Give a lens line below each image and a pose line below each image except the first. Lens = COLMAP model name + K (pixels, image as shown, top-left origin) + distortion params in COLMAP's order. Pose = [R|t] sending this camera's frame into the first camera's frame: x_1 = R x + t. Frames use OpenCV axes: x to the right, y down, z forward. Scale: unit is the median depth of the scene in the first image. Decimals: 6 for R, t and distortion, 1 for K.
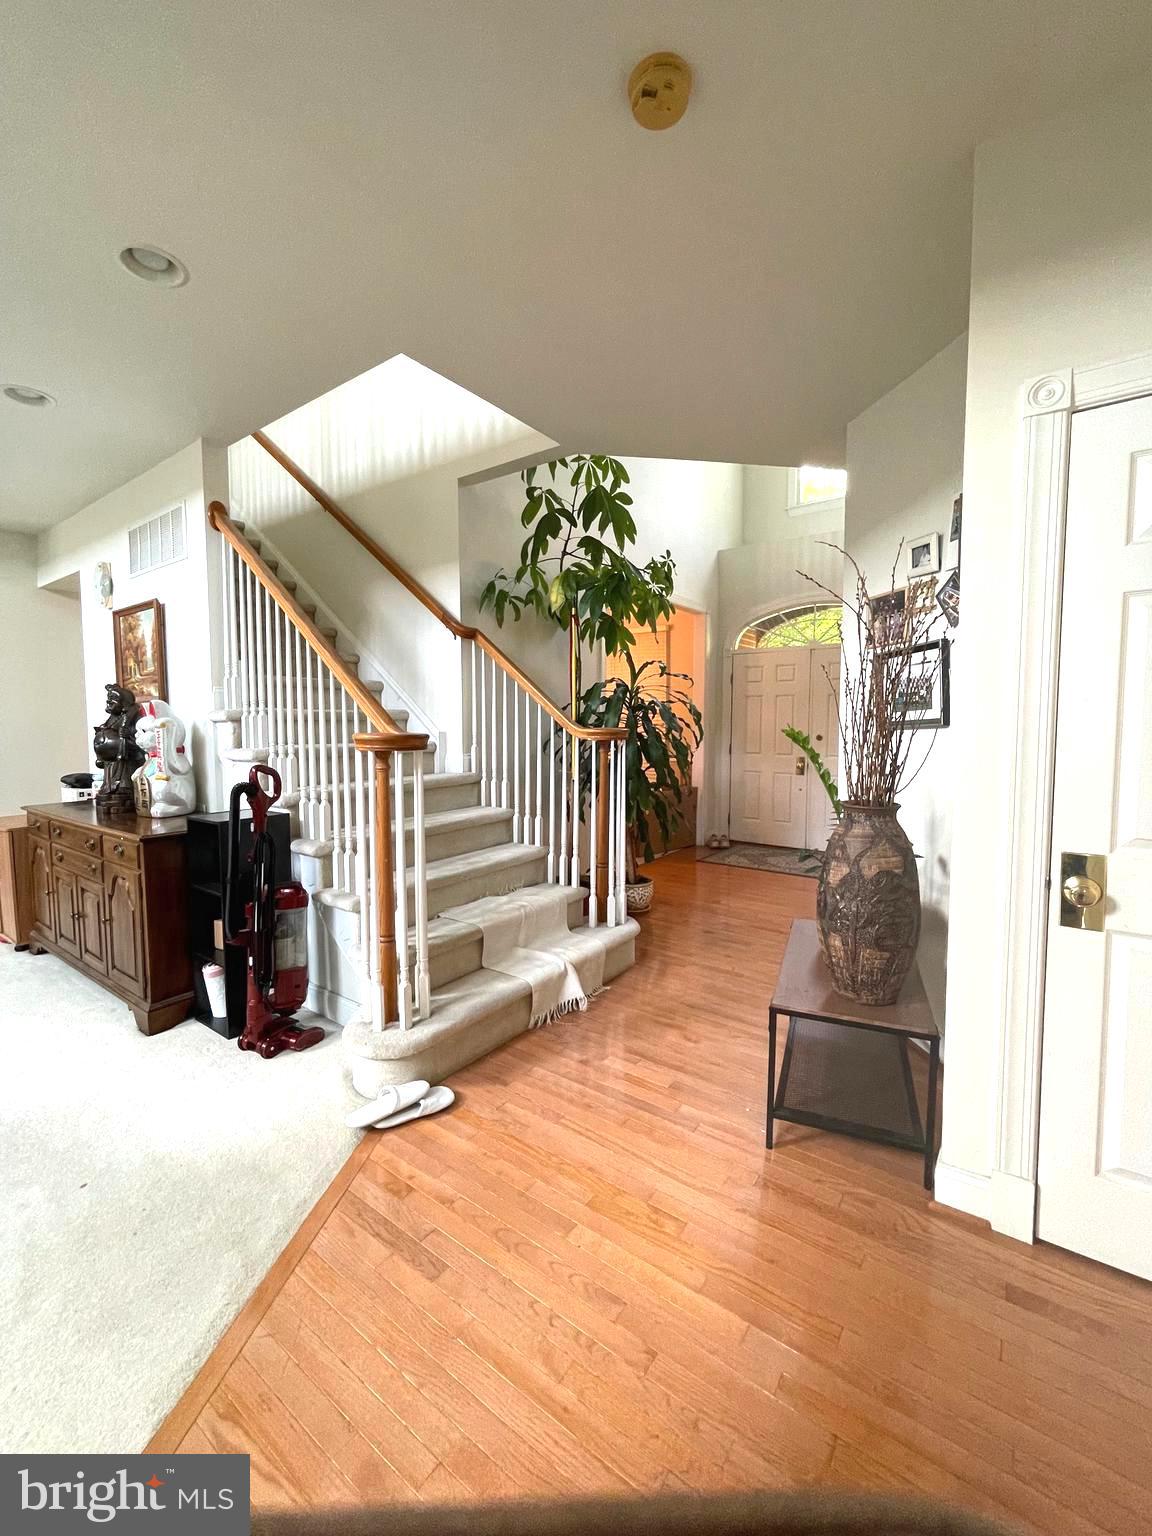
lens RADIAL K [[624.1, 0, 576.5], [0, 624.1, 765.9], [0, 0, 1]] dist [-0.000105, -0.000005]
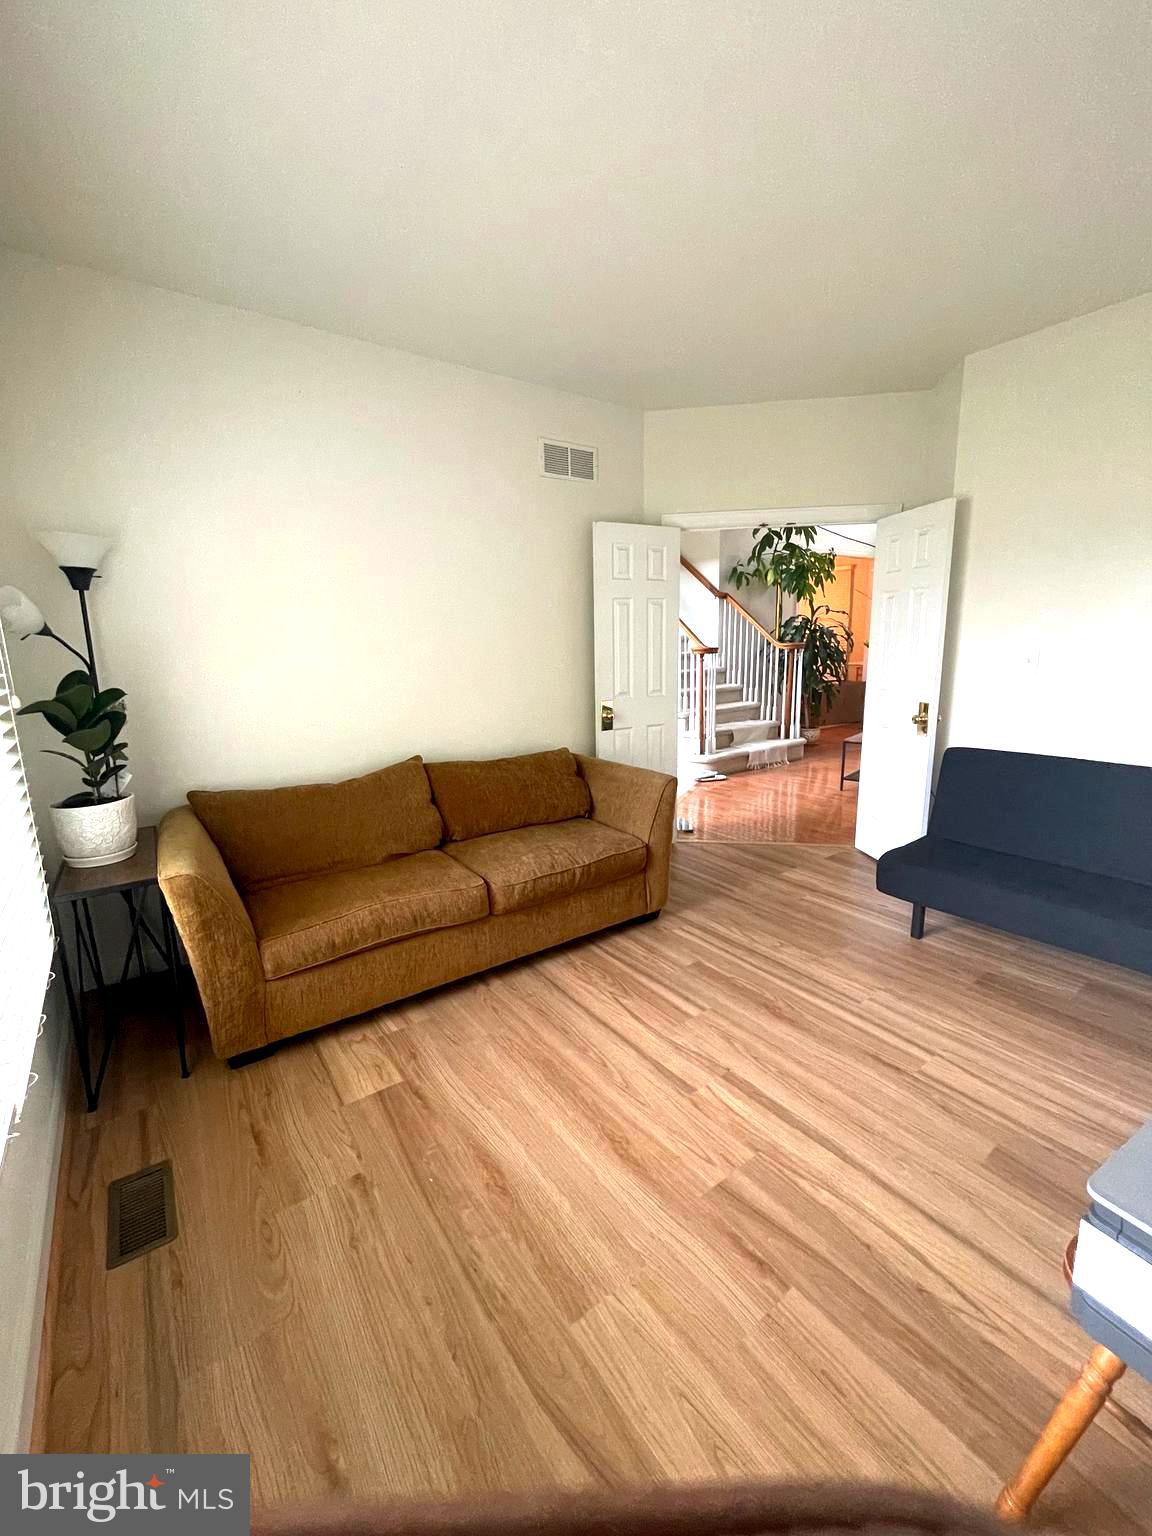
lens RADIAL K [[624.1, 0, 575.7], [0, 624.1, 762.4], [0, 0, 1]] dist [-0.000105, -0.000005]
pose [[0.950905, 0.039359, -0.306969, 0.011673], [0.000593, 0.991646, 0.128984, 0.057509], [0.309481, -0.122834, 0.942939, -1.080746]]
